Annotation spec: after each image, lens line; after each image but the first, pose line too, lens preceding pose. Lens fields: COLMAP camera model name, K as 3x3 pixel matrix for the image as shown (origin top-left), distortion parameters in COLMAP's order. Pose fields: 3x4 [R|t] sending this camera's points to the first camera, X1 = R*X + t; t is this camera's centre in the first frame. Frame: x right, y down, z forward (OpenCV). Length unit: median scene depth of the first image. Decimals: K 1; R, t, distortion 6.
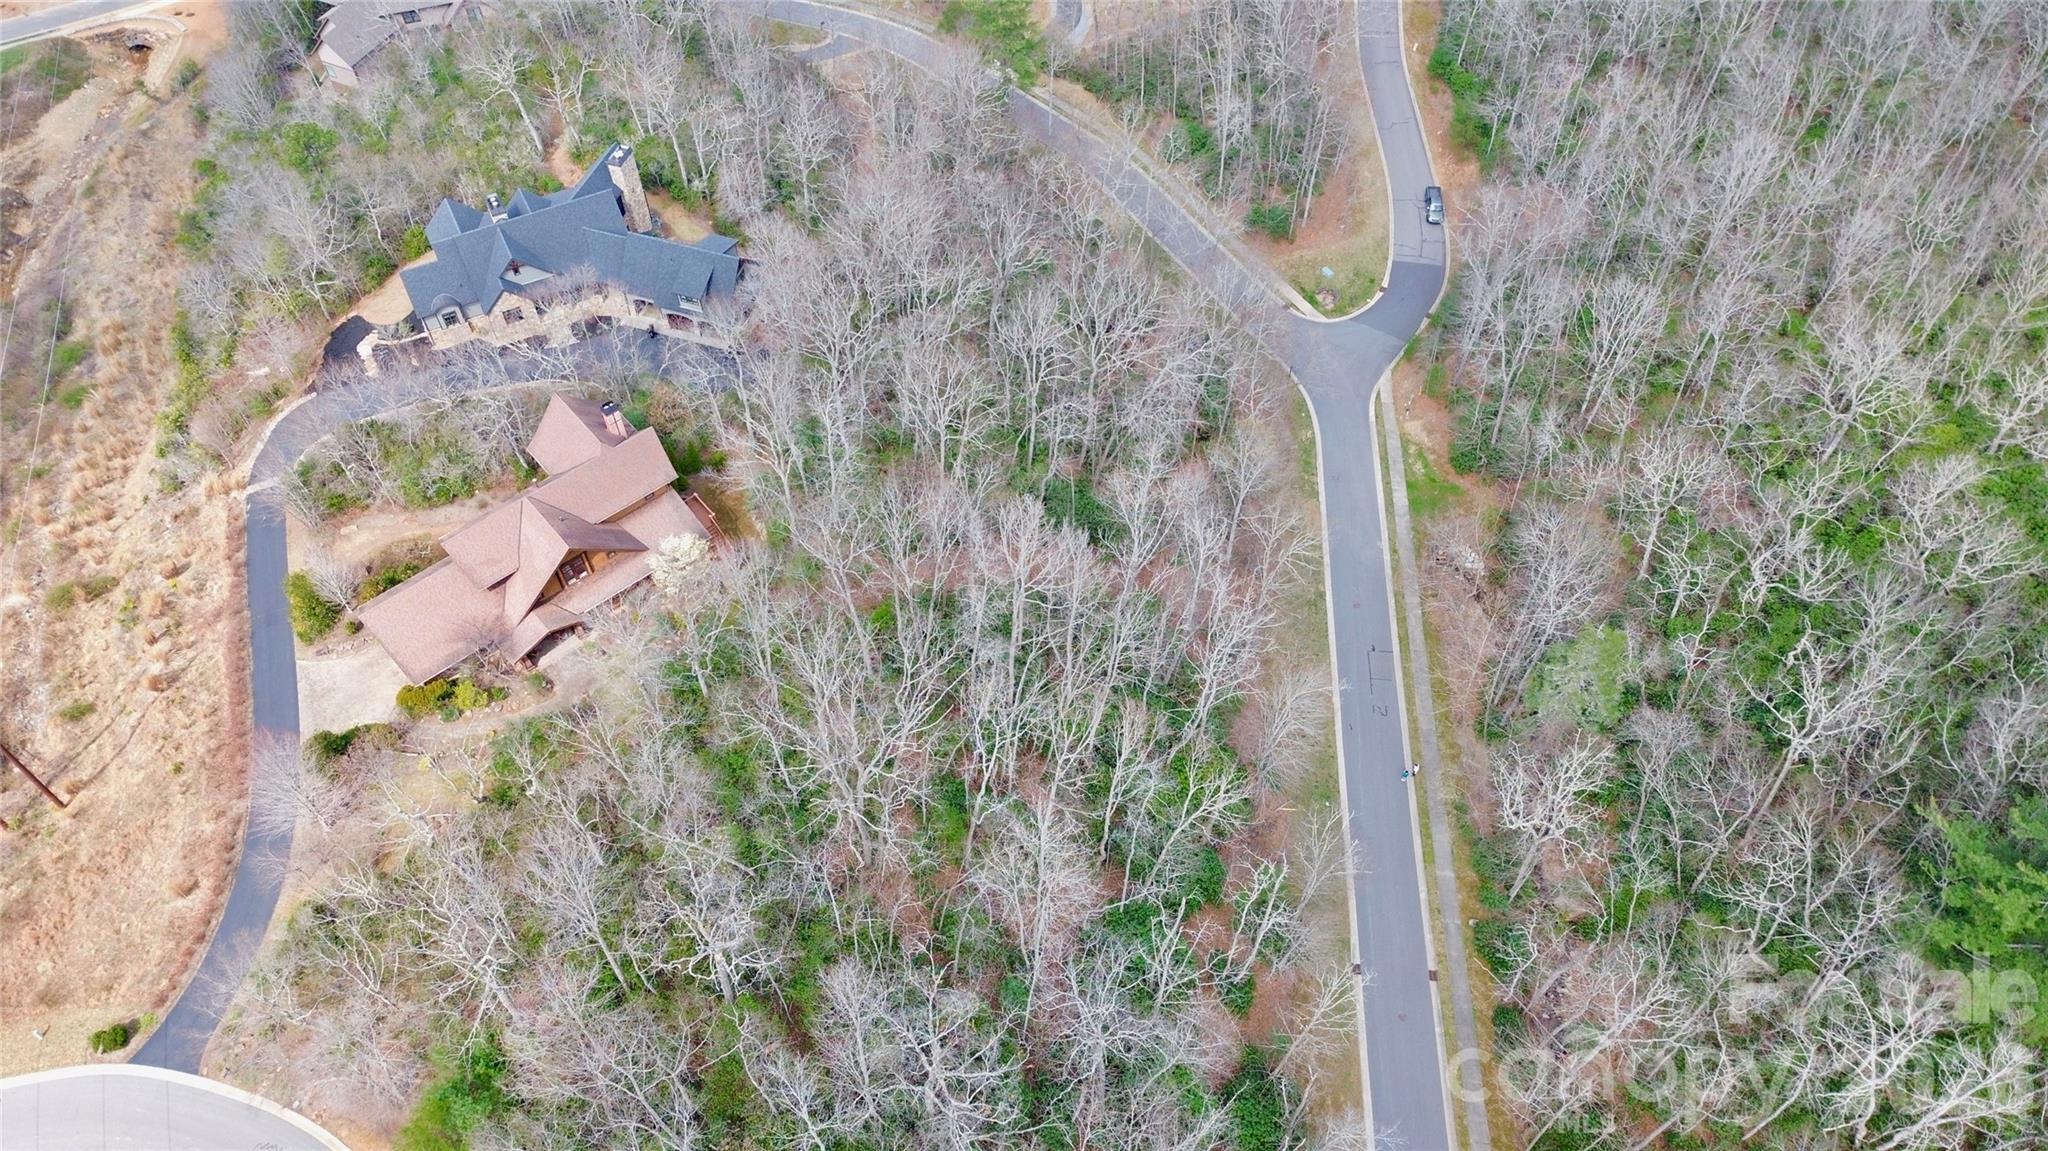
lens RADIAL K [[1481.1, 0, 1024.5], [0, 1481.1, 551.0], [0, 0, 1]] dist [0.076056, -0.043246]
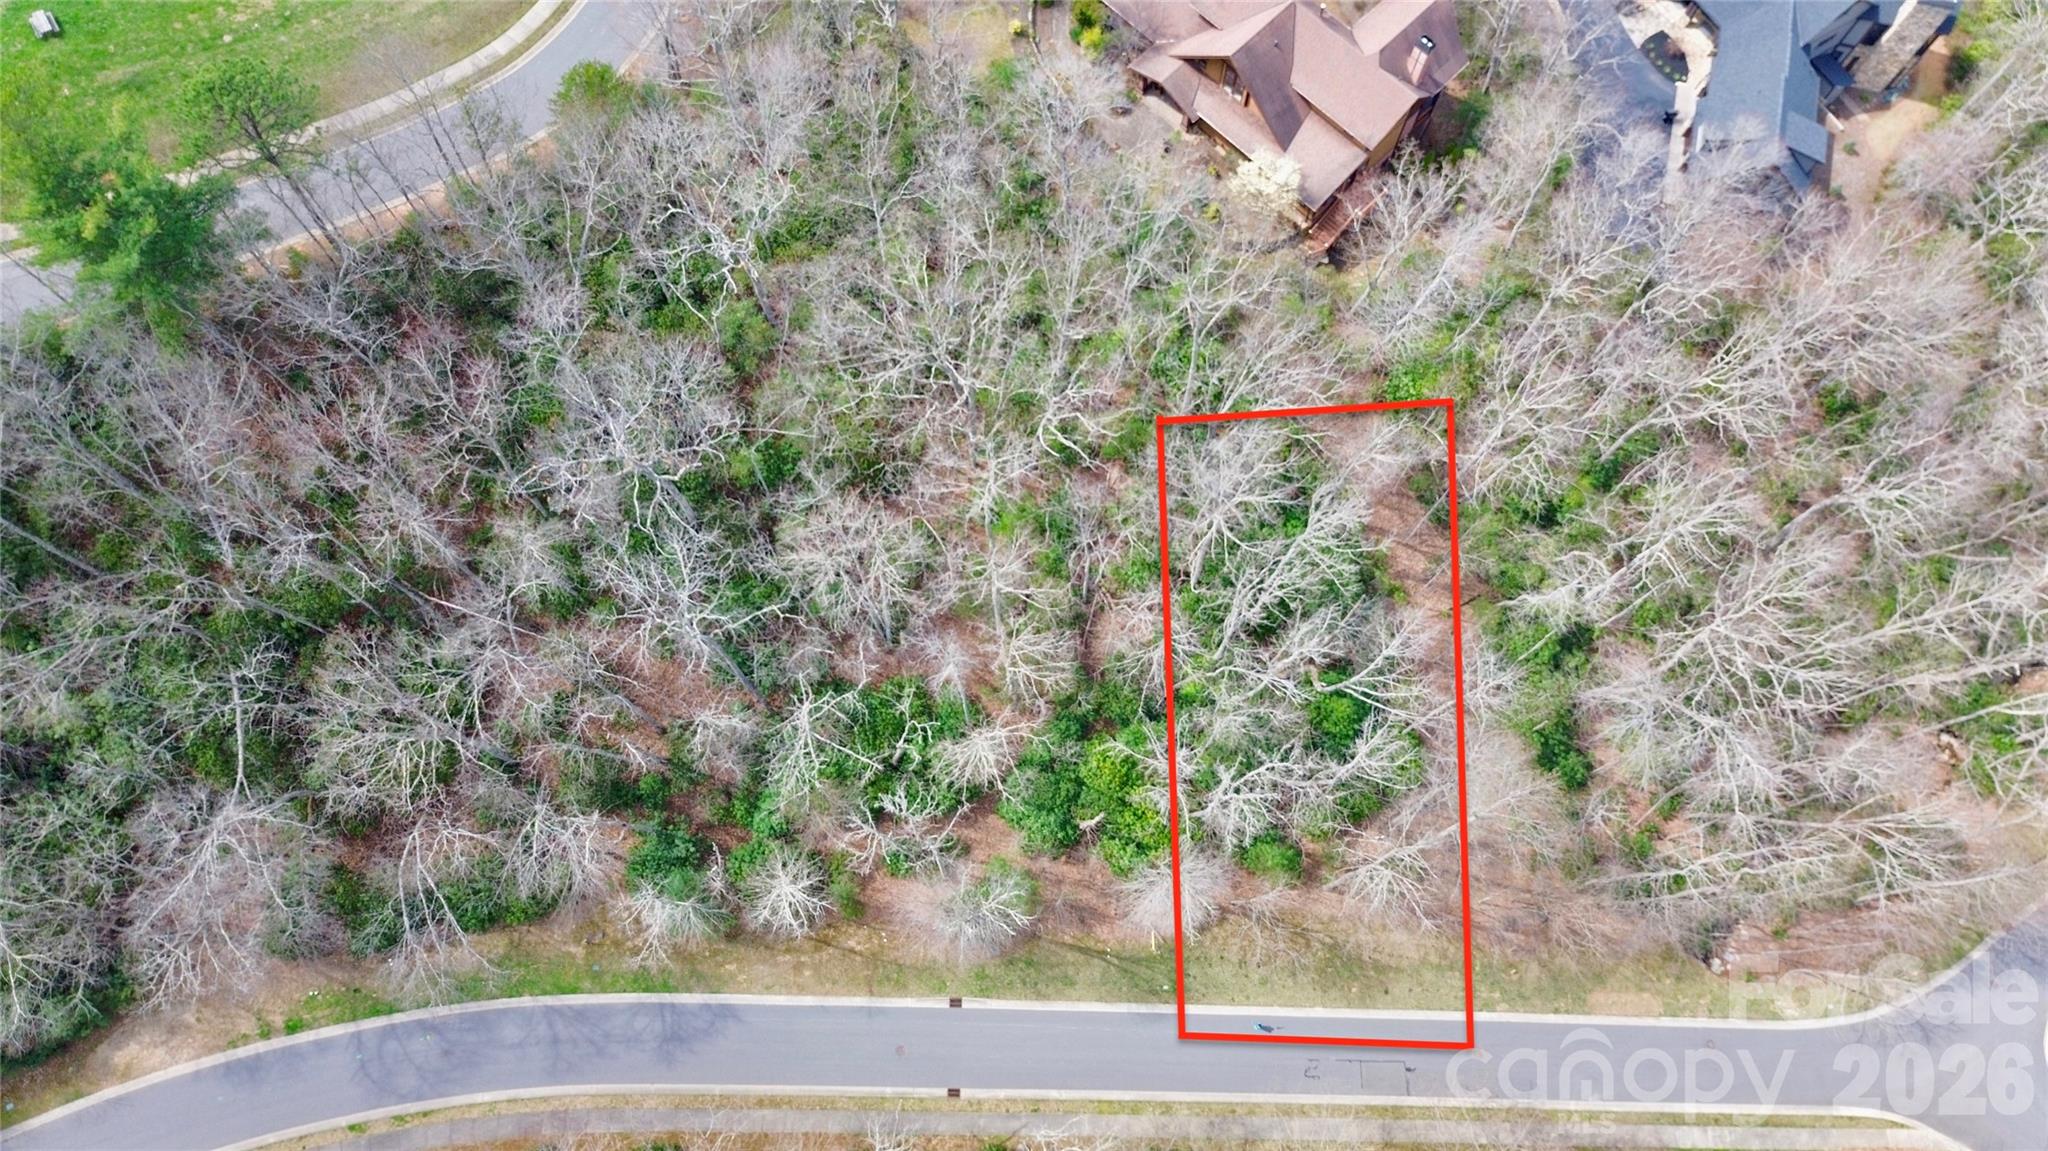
lens RADIAL K [[1474.7, 0, 1024.0], [0, 1474.7, 575.5], [0, 0, 1]] dist [0.058998, -0.037999]
pose [[0.065480, 0.928502, -0.365510, 0.288608], [-0.790038, 0.271996, 0.549416, -0.282500], [0.609551, 0.252790, 0.751362, 0.277427]]
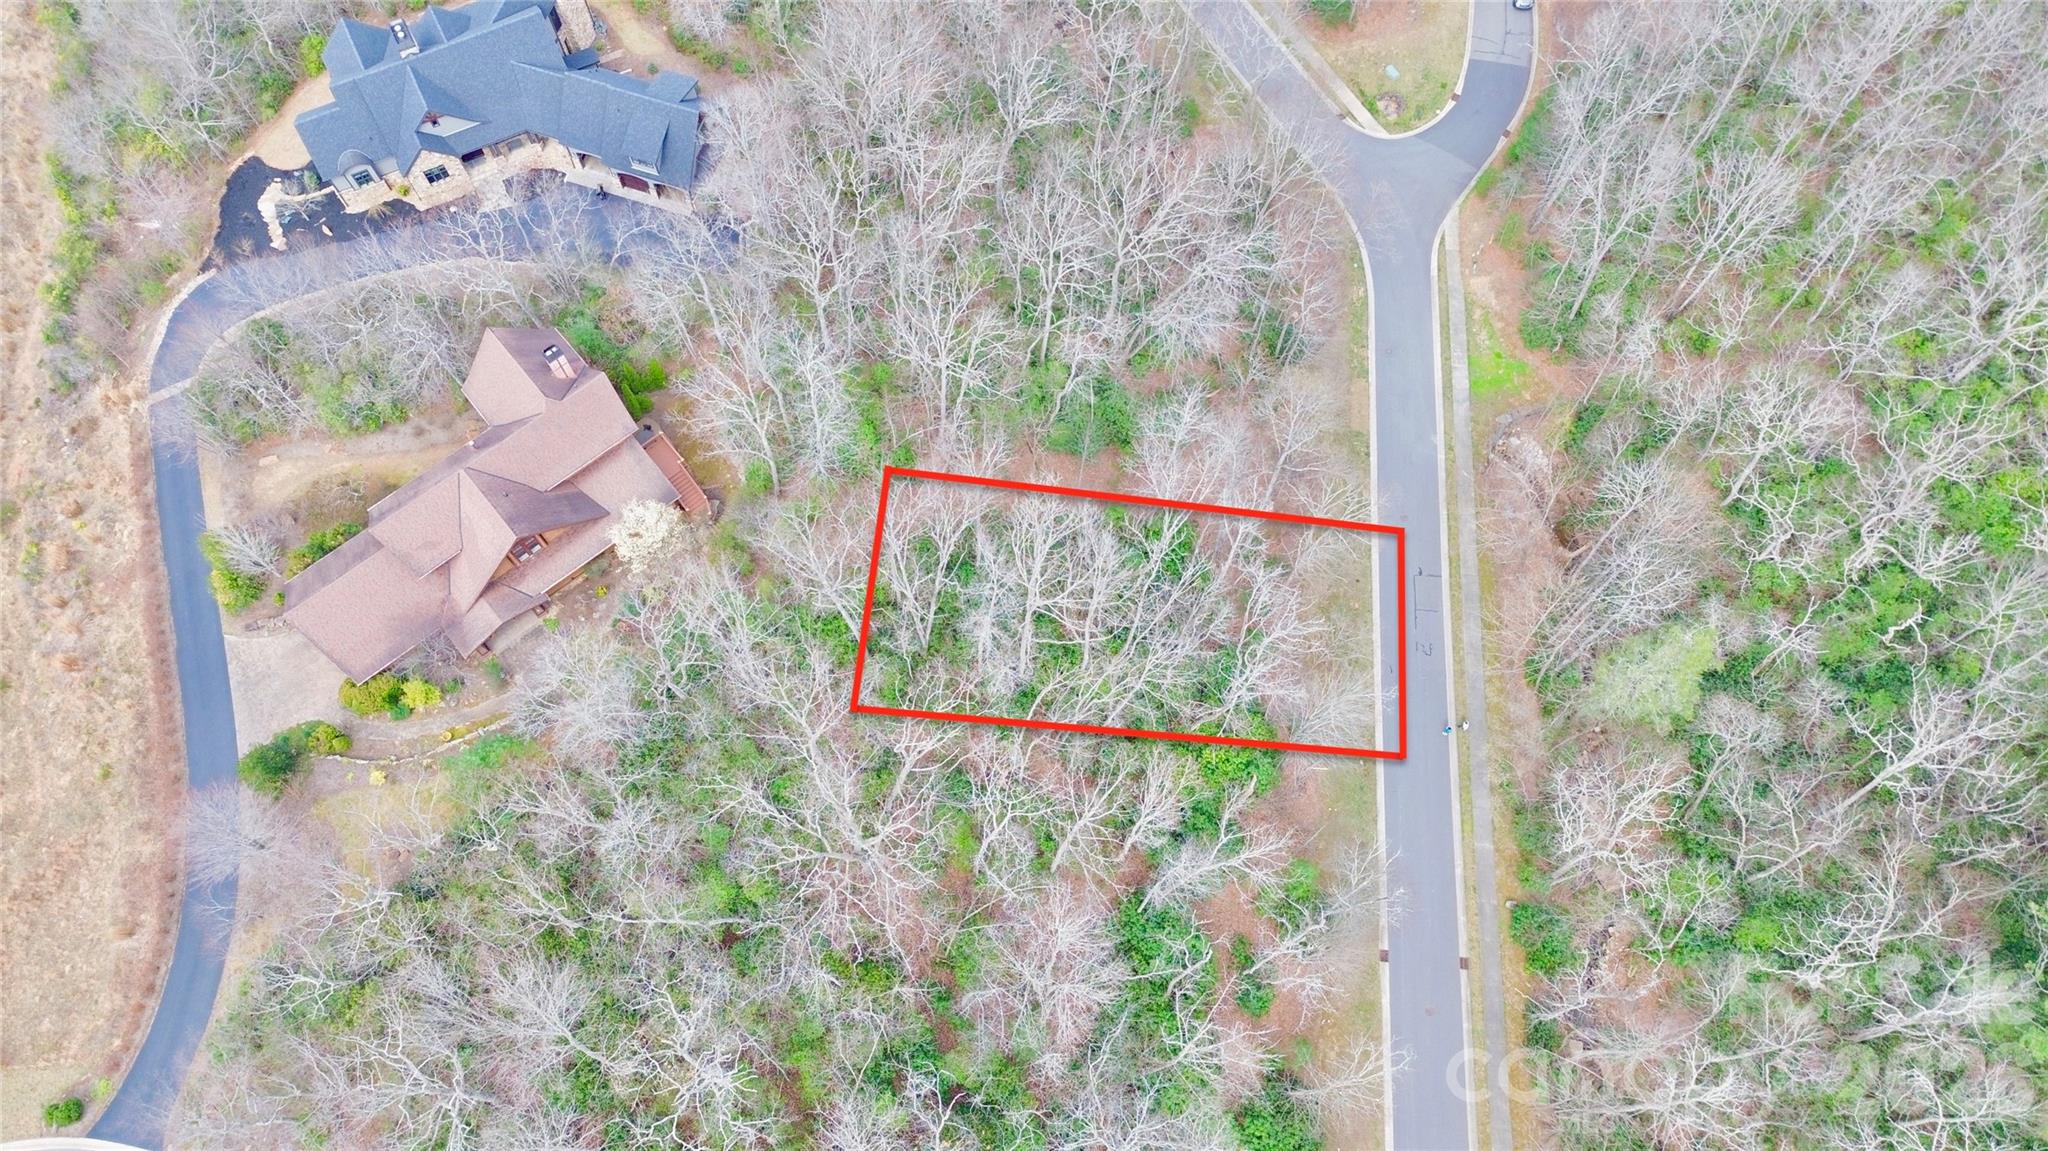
lens RADIAL K [[1474.7, 0, 1024.0], [0, 1474.7, 575.5], [0, 0, 1]] dist [0.058998, -0.037999]
pose [[0.999954, 0.008765, 0.003908, -0.011951], [-0.009488, 0.964187, 0.265055, -0.187325], [-0.001445, -0.265079, 0.964225, 0.142175]]
